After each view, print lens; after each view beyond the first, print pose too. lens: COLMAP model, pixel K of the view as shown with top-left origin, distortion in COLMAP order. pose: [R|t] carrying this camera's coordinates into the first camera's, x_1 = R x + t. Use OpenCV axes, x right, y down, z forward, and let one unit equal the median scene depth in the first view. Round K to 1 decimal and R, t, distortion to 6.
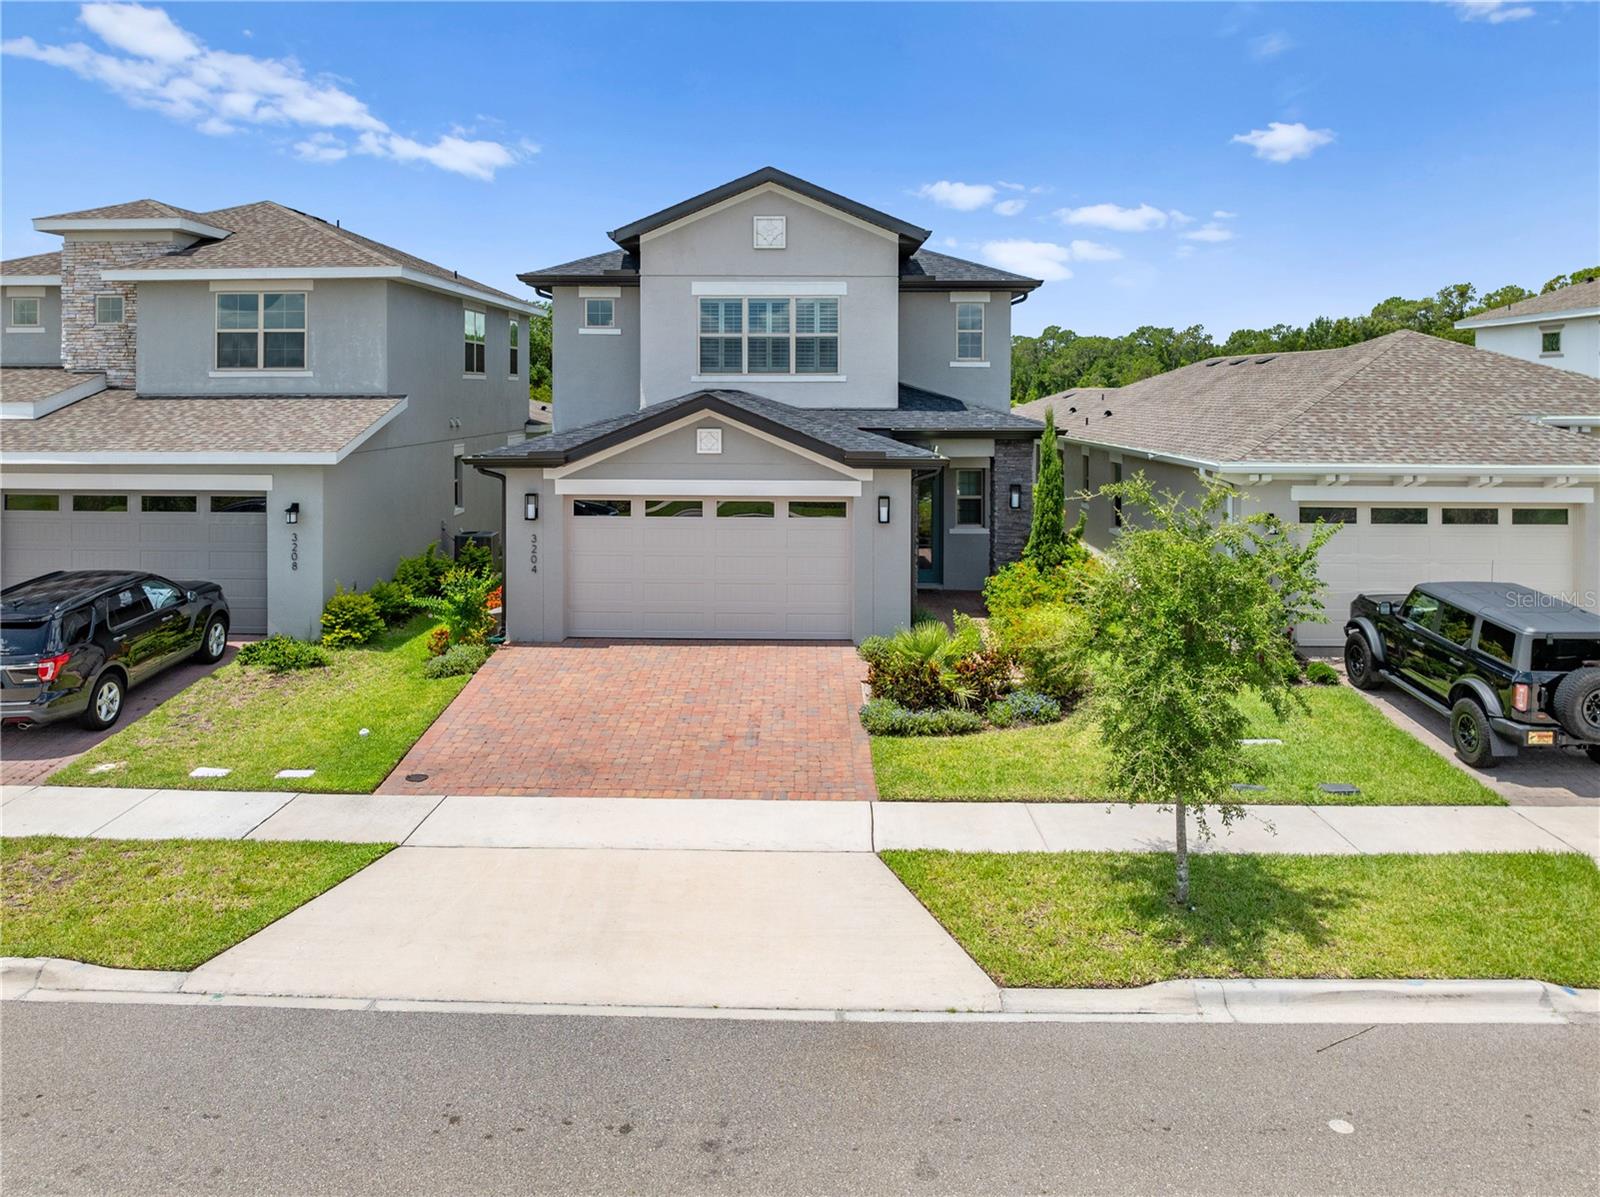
lens RADIAL K [[1140.3, 0, 808.6], [0, 1140.3, 588.9], [0, 0, 1]] dist [-0.031839, -0.001232]
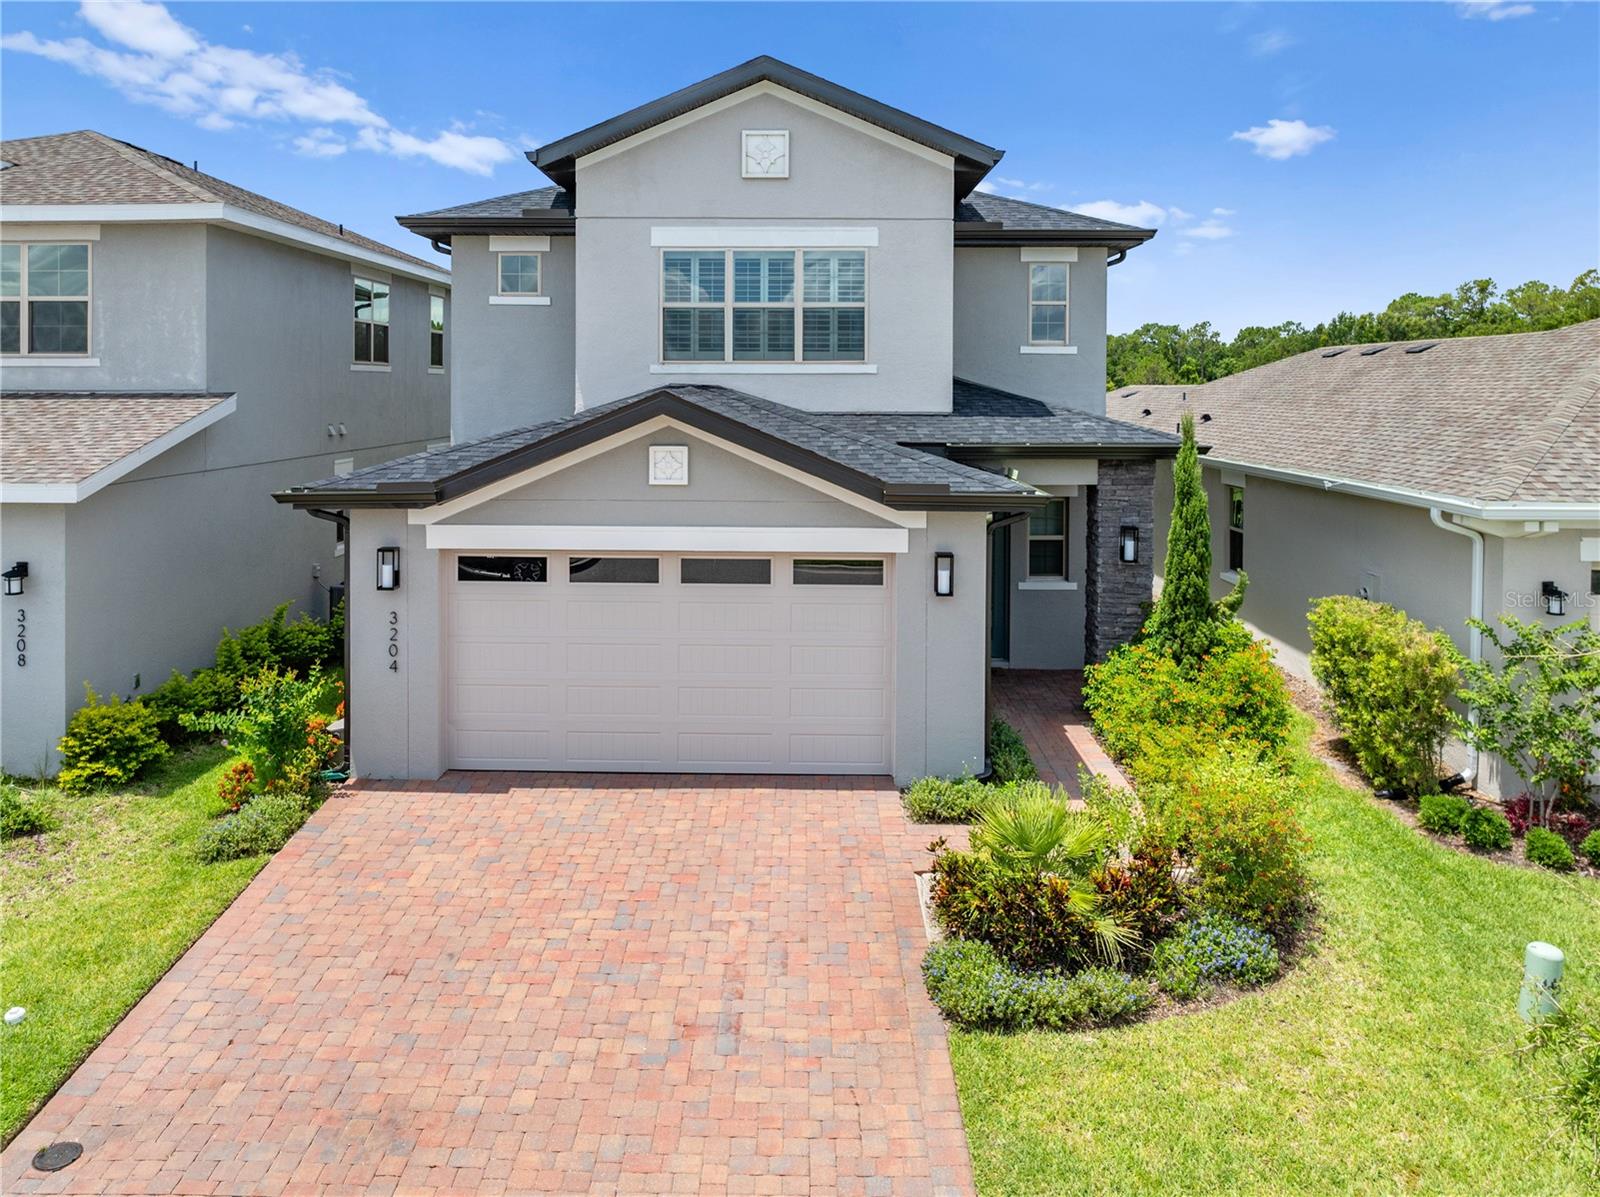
lens RADIAL K [[1140.3, 0, 803.7], [0, 1140.3, 583.8], [0, 0, 1]] dist [-0.031839, -0.001232]
pose [[0.999995, 0.002453, -0.002228, -0.009239], [-0.002457, 0.999995, -0.001769, -0.056206], [0.002224, 0.001774, 0.999996, 0.326550]]
